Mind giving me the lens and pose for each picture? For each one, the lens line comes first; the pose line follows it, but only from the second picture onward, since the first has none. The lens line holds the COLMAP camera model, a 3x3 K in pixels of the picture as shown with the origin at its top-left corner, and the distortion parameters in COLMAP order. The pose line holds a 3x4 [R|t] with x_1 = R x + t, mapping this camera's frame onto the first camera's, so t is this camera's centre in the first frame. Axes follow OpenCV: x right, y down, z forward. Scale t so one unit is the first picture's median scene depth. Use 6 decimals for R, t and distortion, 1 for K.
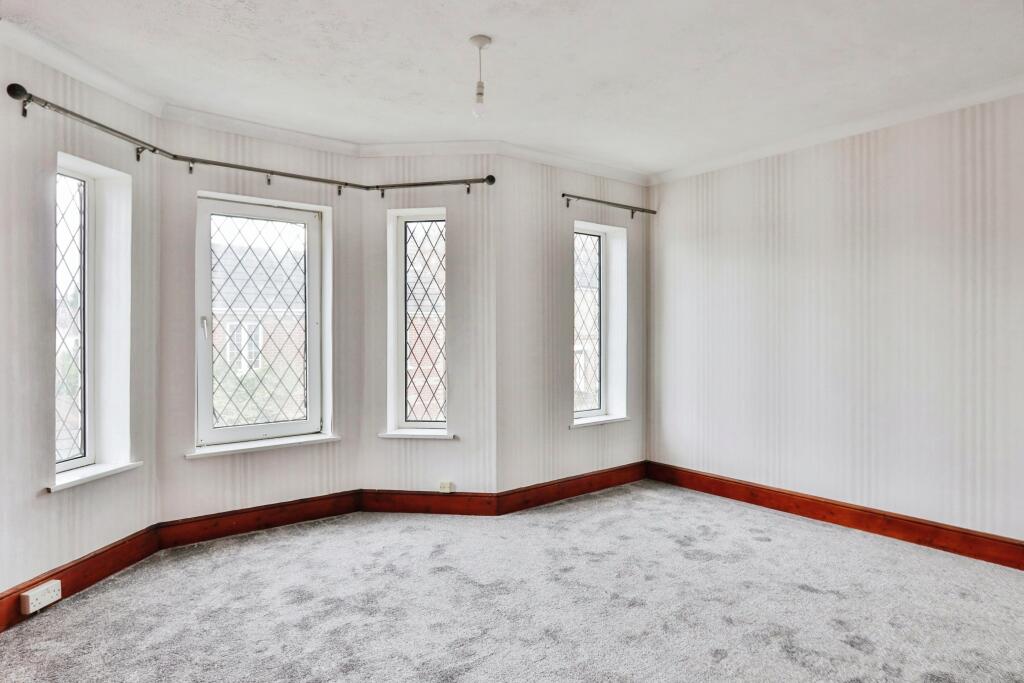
lens RADIAL K [[565.8, 0, 515.1], [0, 565.8, 334.0], [0, 0, 1]] dist [0.000897, -0.000540]
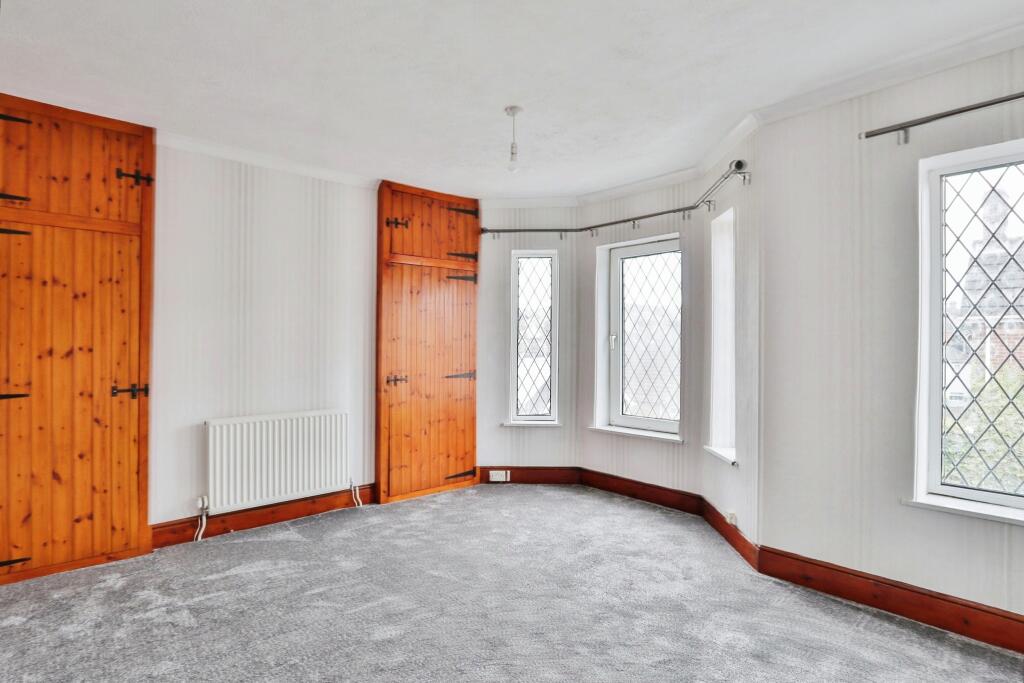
lens RADIAL K [[552.4, 0, 512.2], [0, 552.4, 346.2], [0, 0, 1]] dist [-0.002350, 0.001647]
pose [[0.075694, 0.009229, -0.997088, 0.767459], [-0.001766, 0.999957, 0.009122, -0.010793], [0.997130, 0.001071, 0.075707, 0.617832]]
